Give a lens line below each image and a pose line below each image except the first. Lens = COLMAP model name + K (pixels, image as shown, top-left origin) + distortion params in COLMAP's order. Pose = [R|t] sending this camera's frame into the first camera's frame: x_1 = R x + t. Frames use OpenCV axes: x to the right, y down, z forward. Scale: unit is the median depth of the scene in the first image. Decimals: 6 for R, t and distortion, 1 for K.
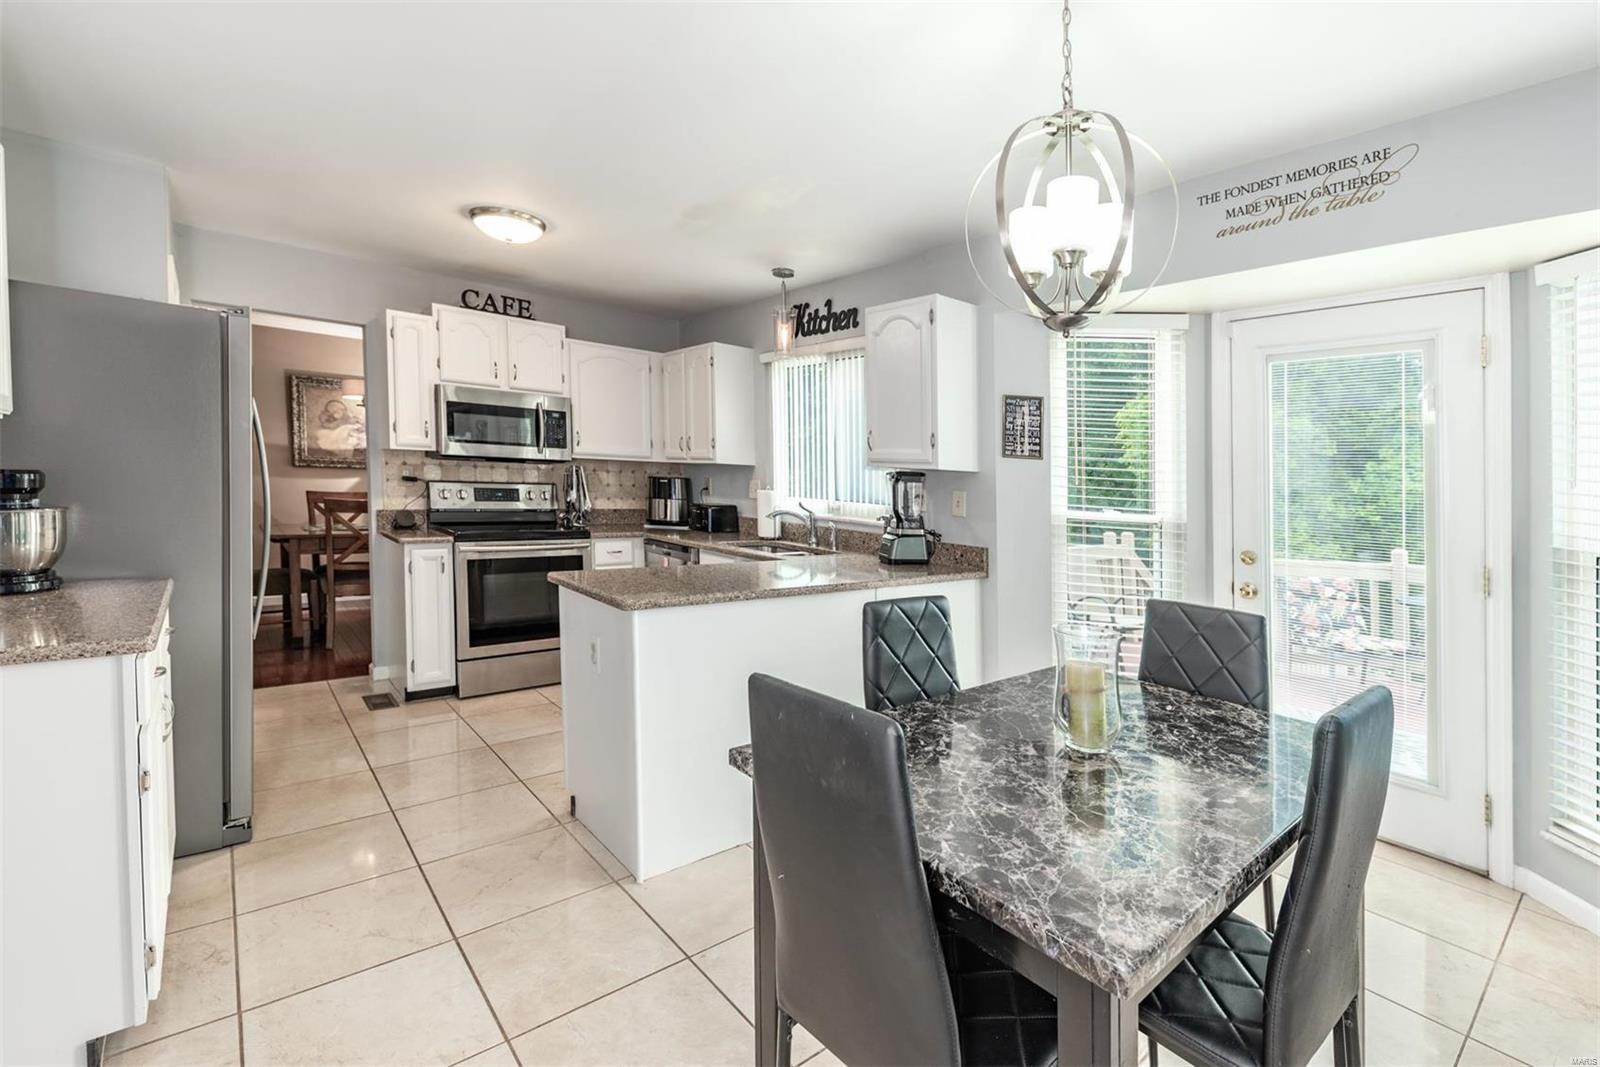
lens RADIAL K [[708.0, 0, 806.9], [0, 708.0, 499.4], [0, 0, 1]] dist [0.010174, -0.000061]
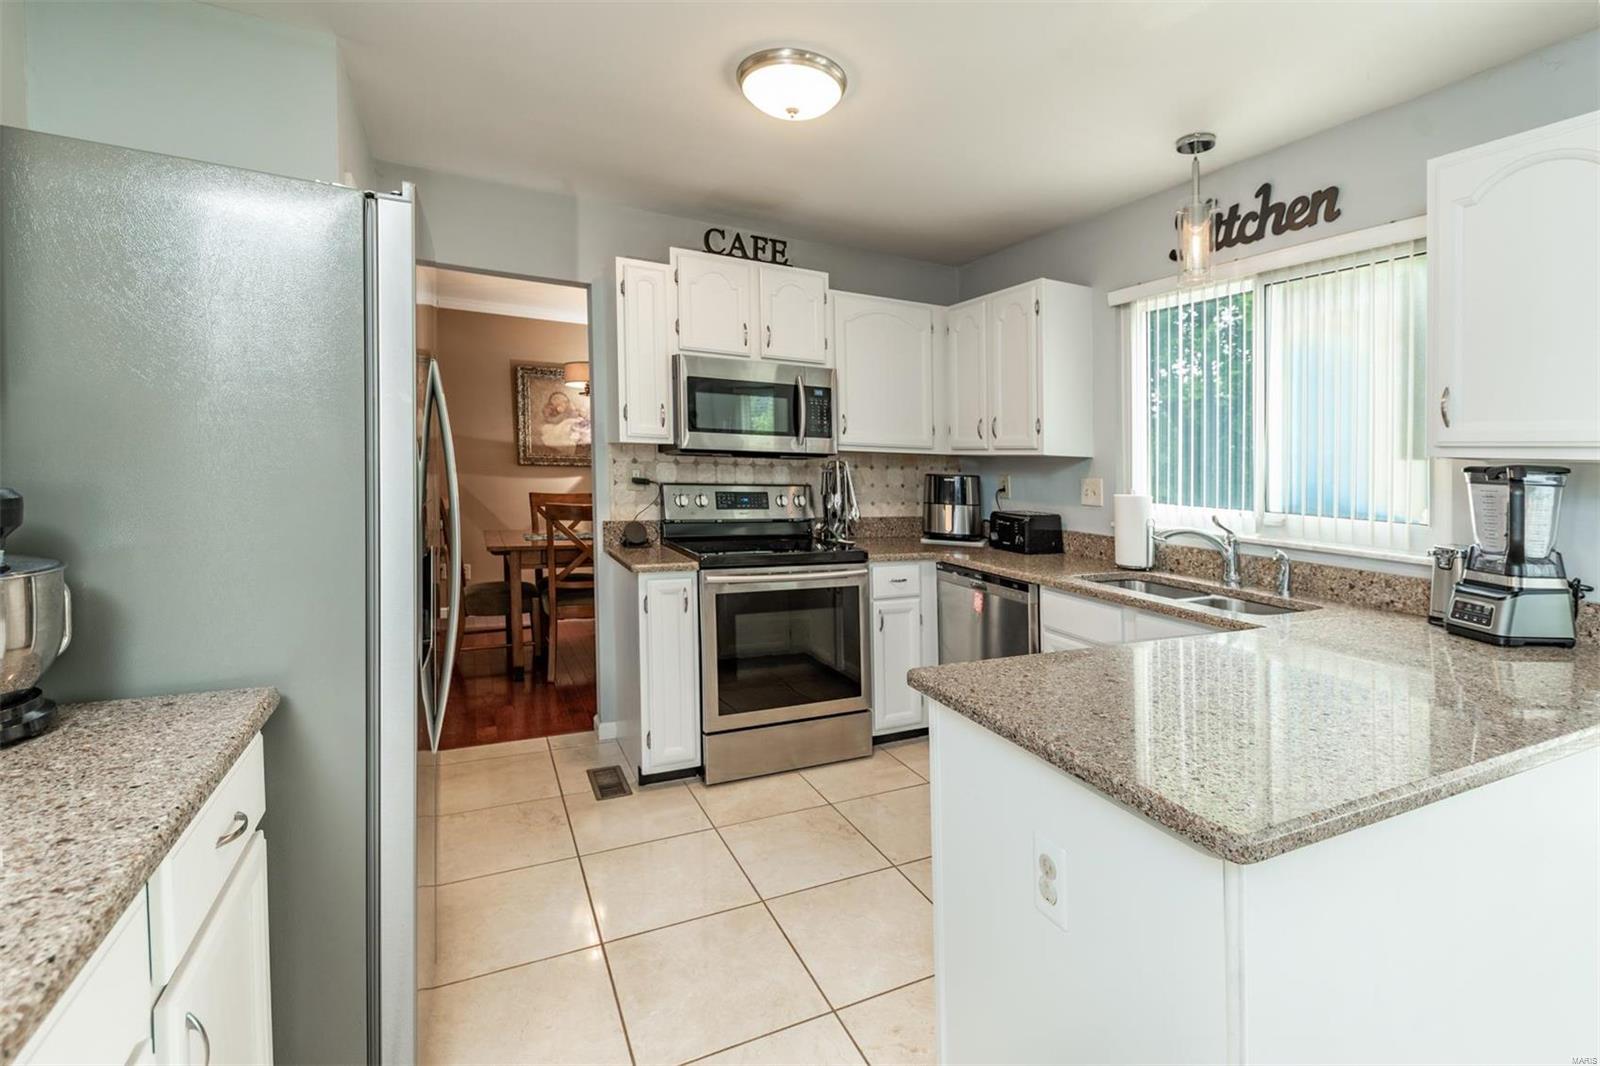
lens RADIAL K [[705.8, 0, 805.6], [0, 705.8, 484.7], [0, 0, 1]] dist [0.001075, 0.000011]
pose [[0.968364, -0.004150, -0.249508, -0.188518], [0.002104, 0.999962, -0.008468, -0.017431], [0.249533, 0.007675, 0.968336, 0.292827]]
